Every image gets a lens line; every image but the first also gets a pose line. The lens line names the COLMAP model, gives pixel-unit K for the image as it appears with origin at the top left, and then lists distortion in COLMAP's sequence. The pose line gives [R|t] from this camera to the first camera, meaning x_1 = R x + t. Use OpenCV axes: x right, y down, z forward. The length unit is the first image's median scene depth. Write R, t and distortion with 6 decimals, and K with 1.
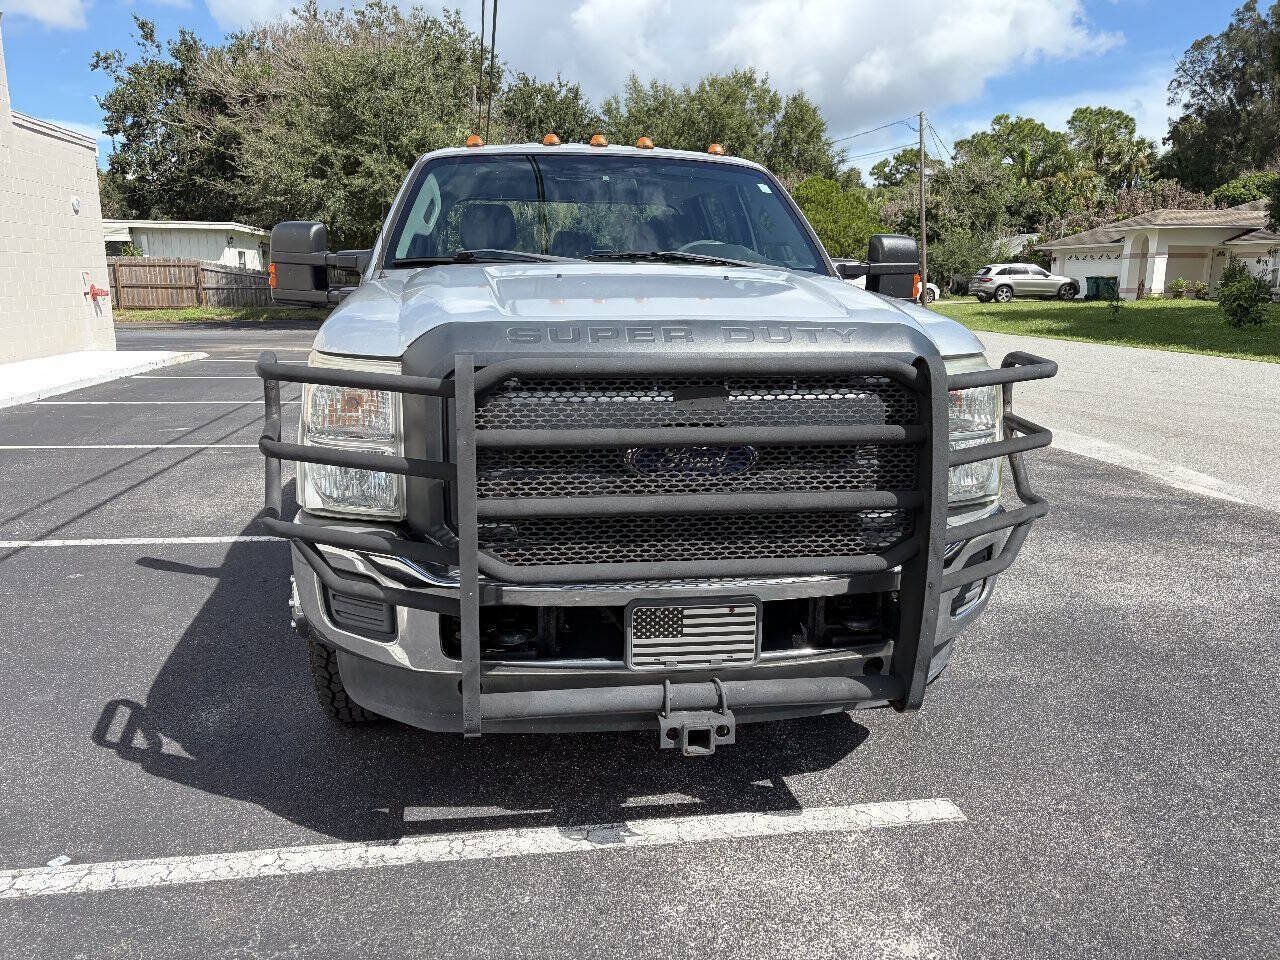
lens RADIAL K [[970.3, 0, 631.3], [0, 970.3, 470.6], [0, 0, 1]] dist [0.053814, -0.060553]
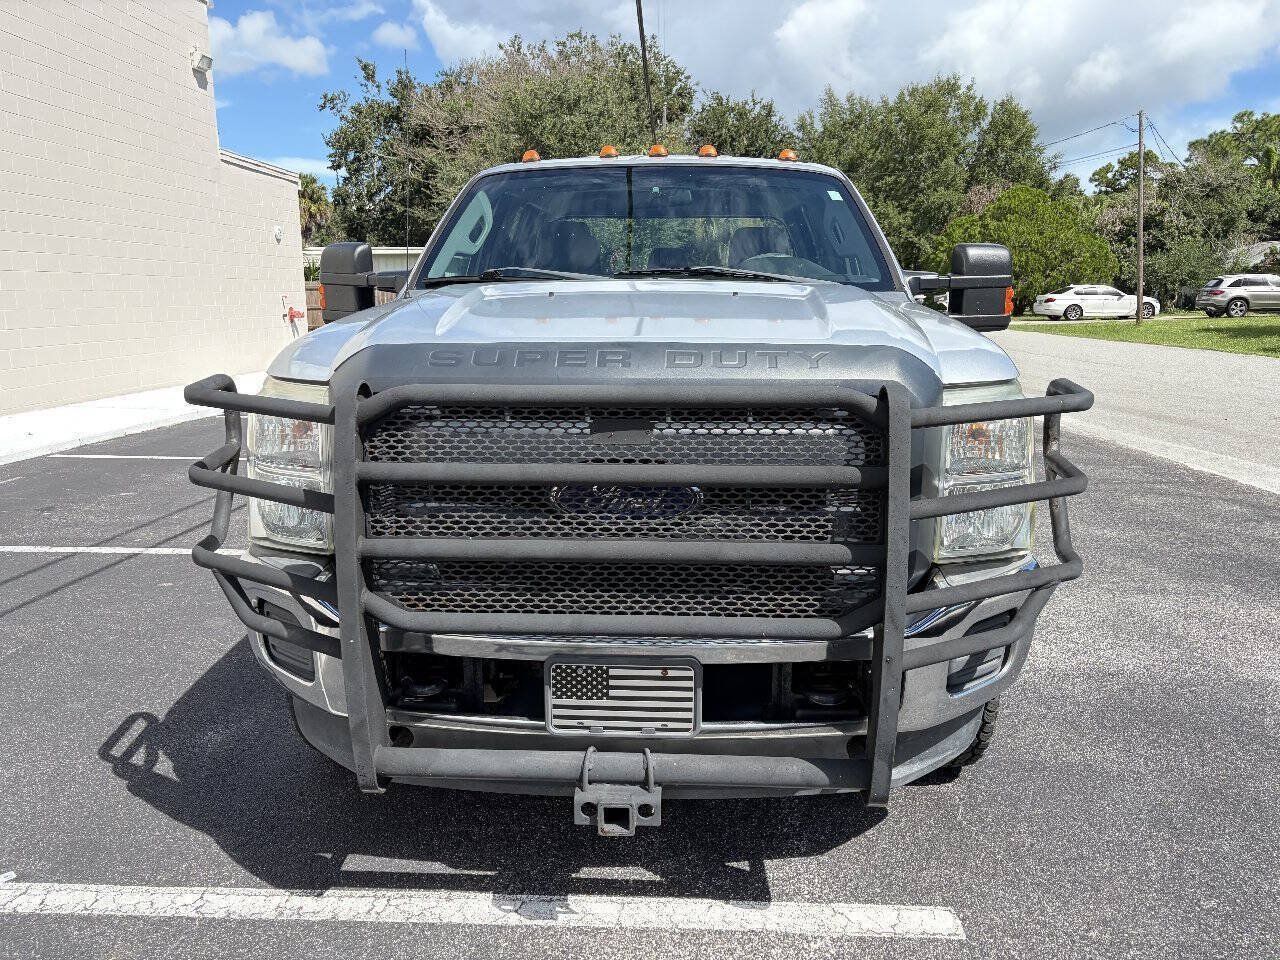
lens RADIAL K [[968.8, 0, 631.2], [0, 968.8, 478.1], [0, 0, 1]] dist [0.047439, -0.049568]
pose [[0.980465, 0.026094, -0.194954, 0.015378], [-0.028087, 0.999578, -0.007468, -0.001561], [0.194677, 0.012798, 0.980784, 0.008554]]
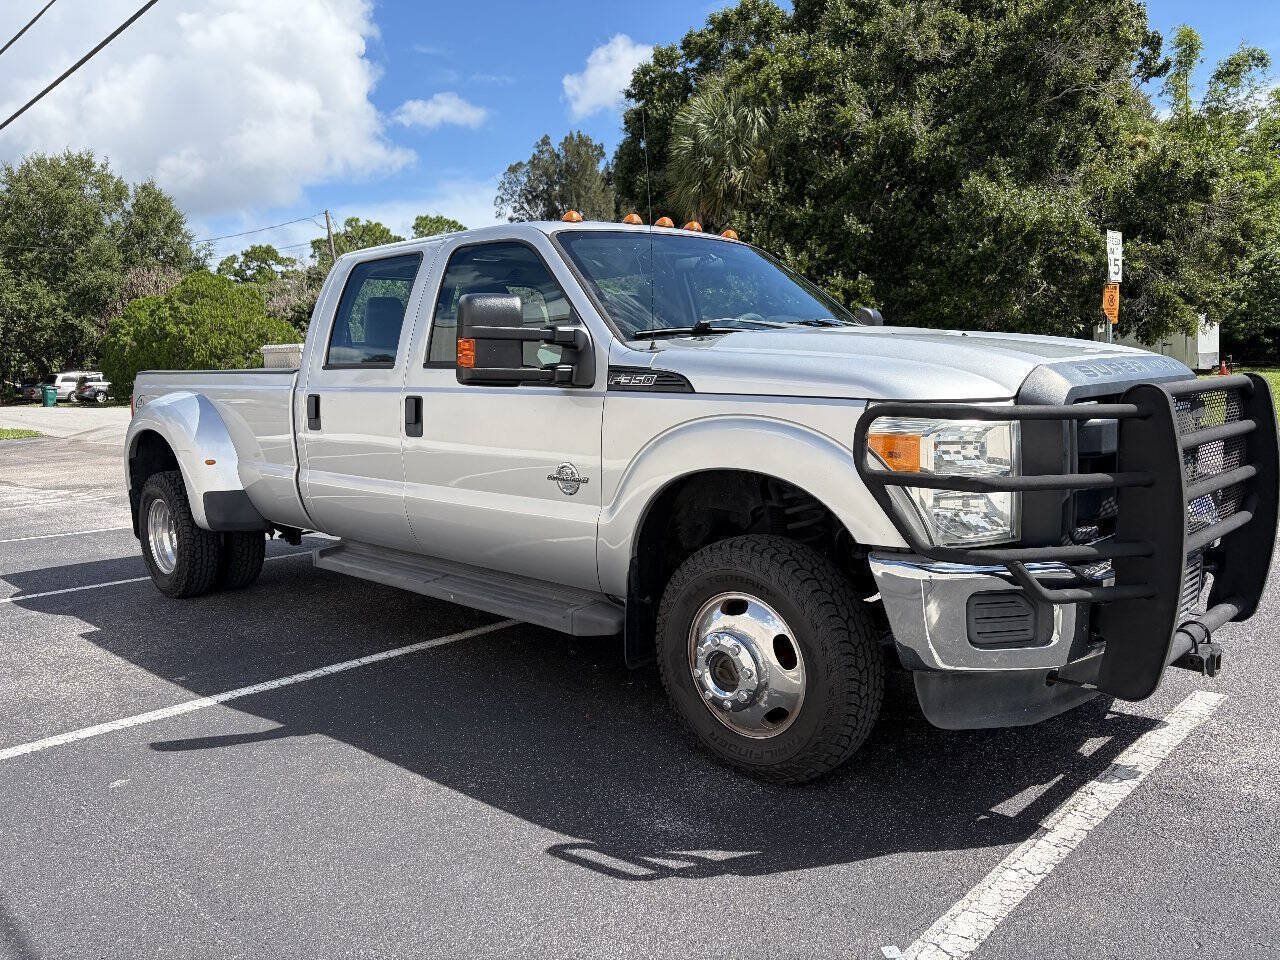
lens RADIAL K [[974.6, 0, 641.8], [0, 974.6, 480.2], [0, 0, 1]] dist [0.034133, -0.031461]
pose [[0.794079, -0.108931, 0.597973, -0.083596], [0.159424, 0.986692, -0.031966, -0.003398], [-0.586534, 0.120715, 0.800878, 0.022126]]
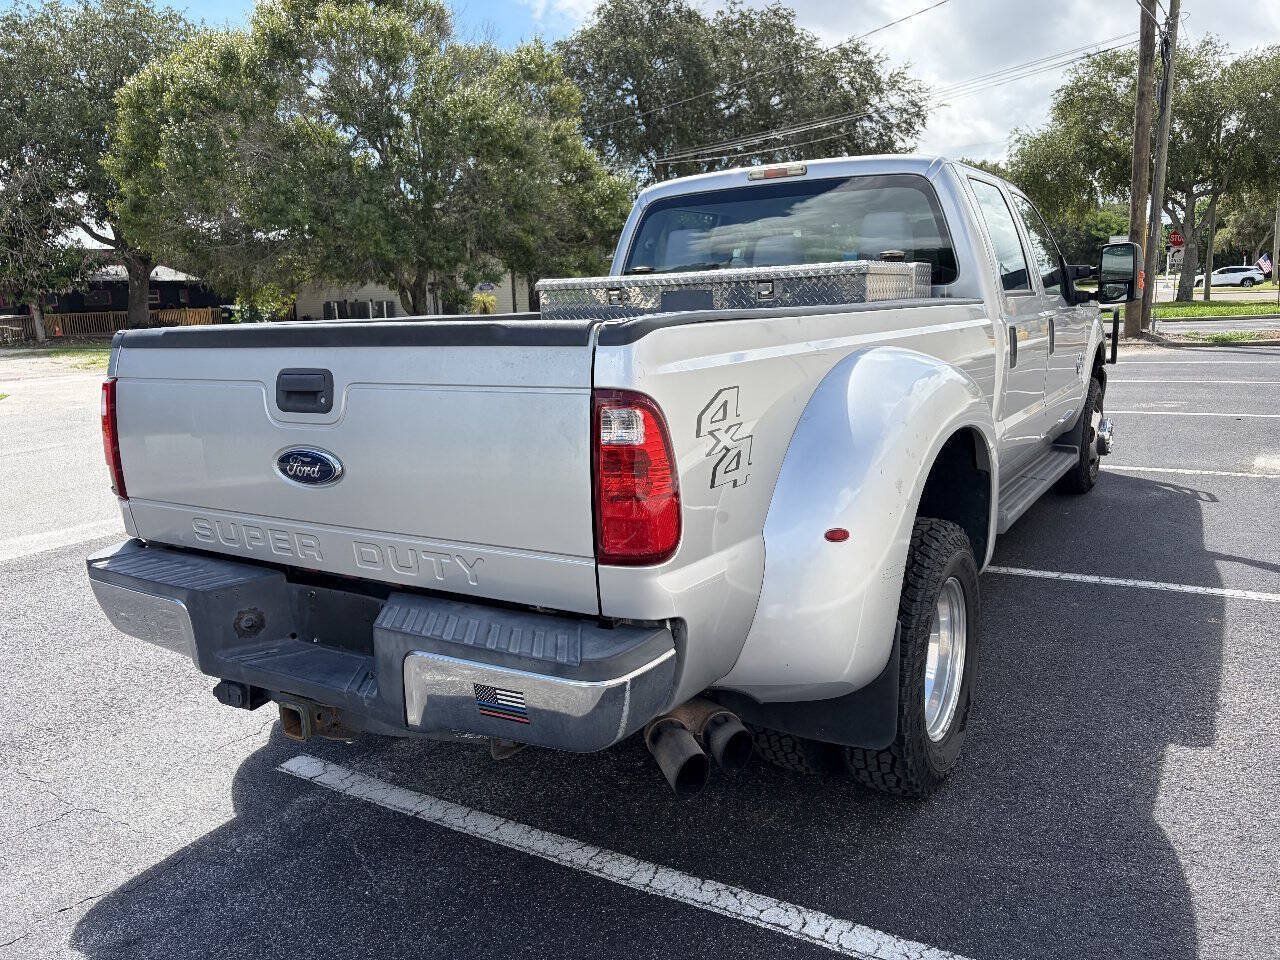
lens RADIAL K [[973.4, 0, 633.5], [0, 973.4, 476.2], [0, 0, 1]] dist [0.048973, -0.057415]
pose [[-0.757449, -0.104819, 0.644425, -0.079819], [0.155106, 0.929882, 0.333559, -0.055574], [-0.634202, 0.352608, -0.688080, 0.269549]]
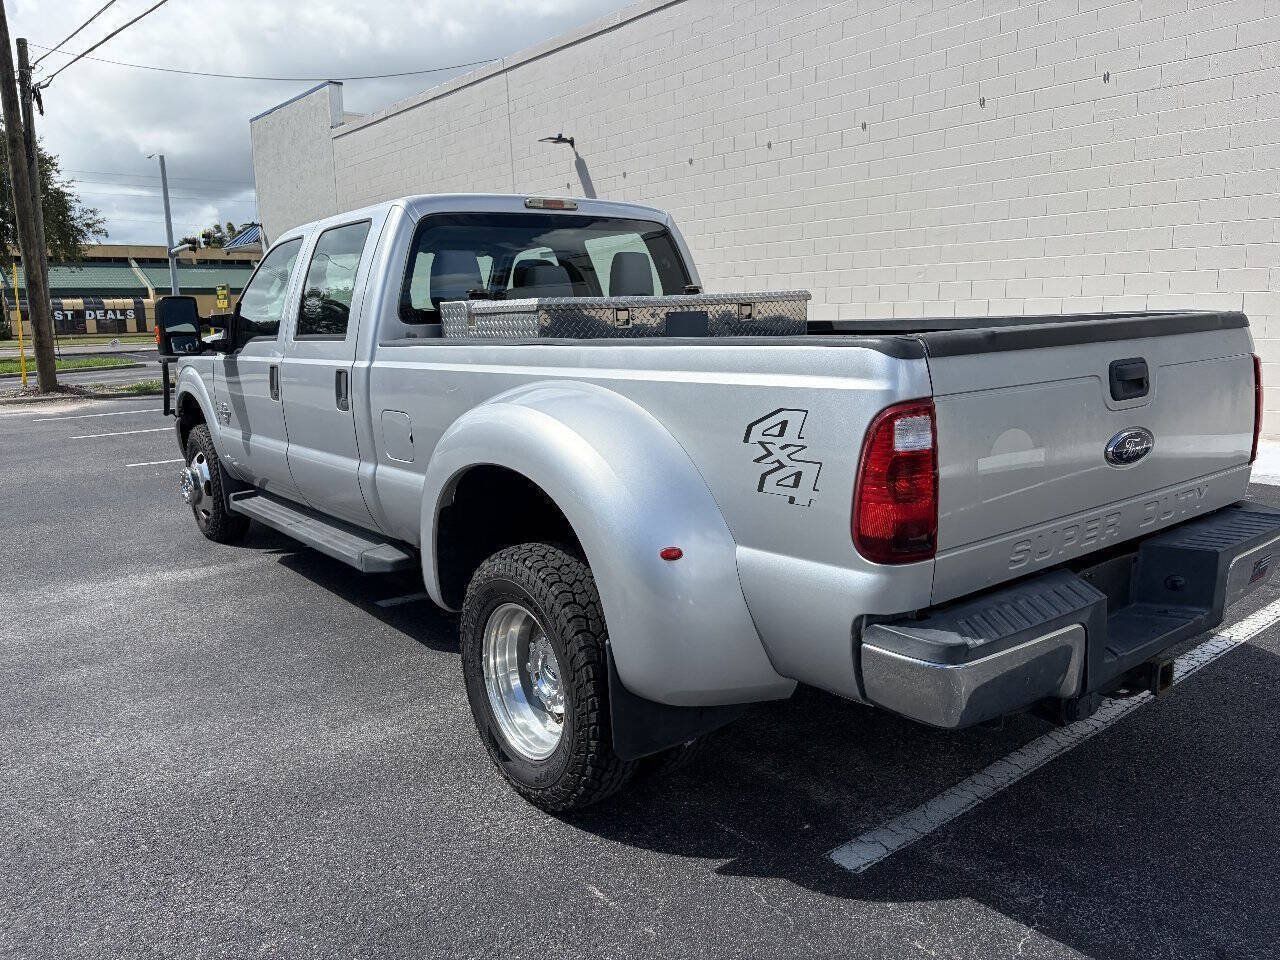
lens RADIAL K [[973.4, 0, 633.5], [0, 973.4, 476.2], [0, 0, 1]] dist [0.048973, -0.057415]
pose [[-0.871300, 0.099004, -0.480661, 0.044445], [-0.076186, 0.940276, 0.331777, -0.056924], [0.484801, 0.325697, -0.811720, 0.279619]]
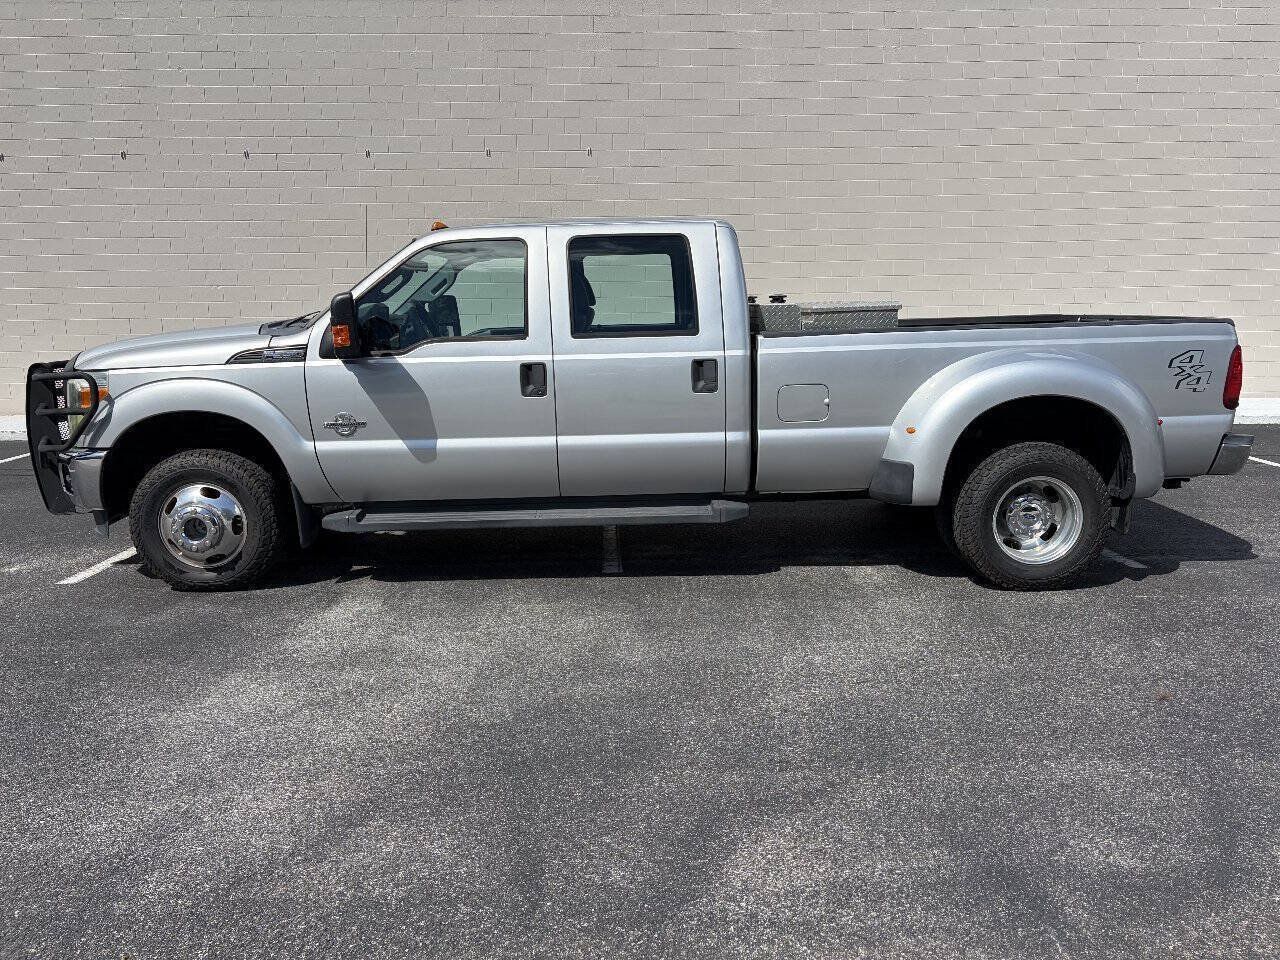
lens RADIAL K [[974.2, 0, 636.3], [0, 974.2, 478.9], [0, 0, 1]] dist [0.039766, -0.040688]
pose [[-0.126701, 0.165205, -0.978087, 0.159878], [-0.180376, 0.965757, 0.186488, -0.035090], [0.975403, 0.200052, -0.092564, 0.170296]]
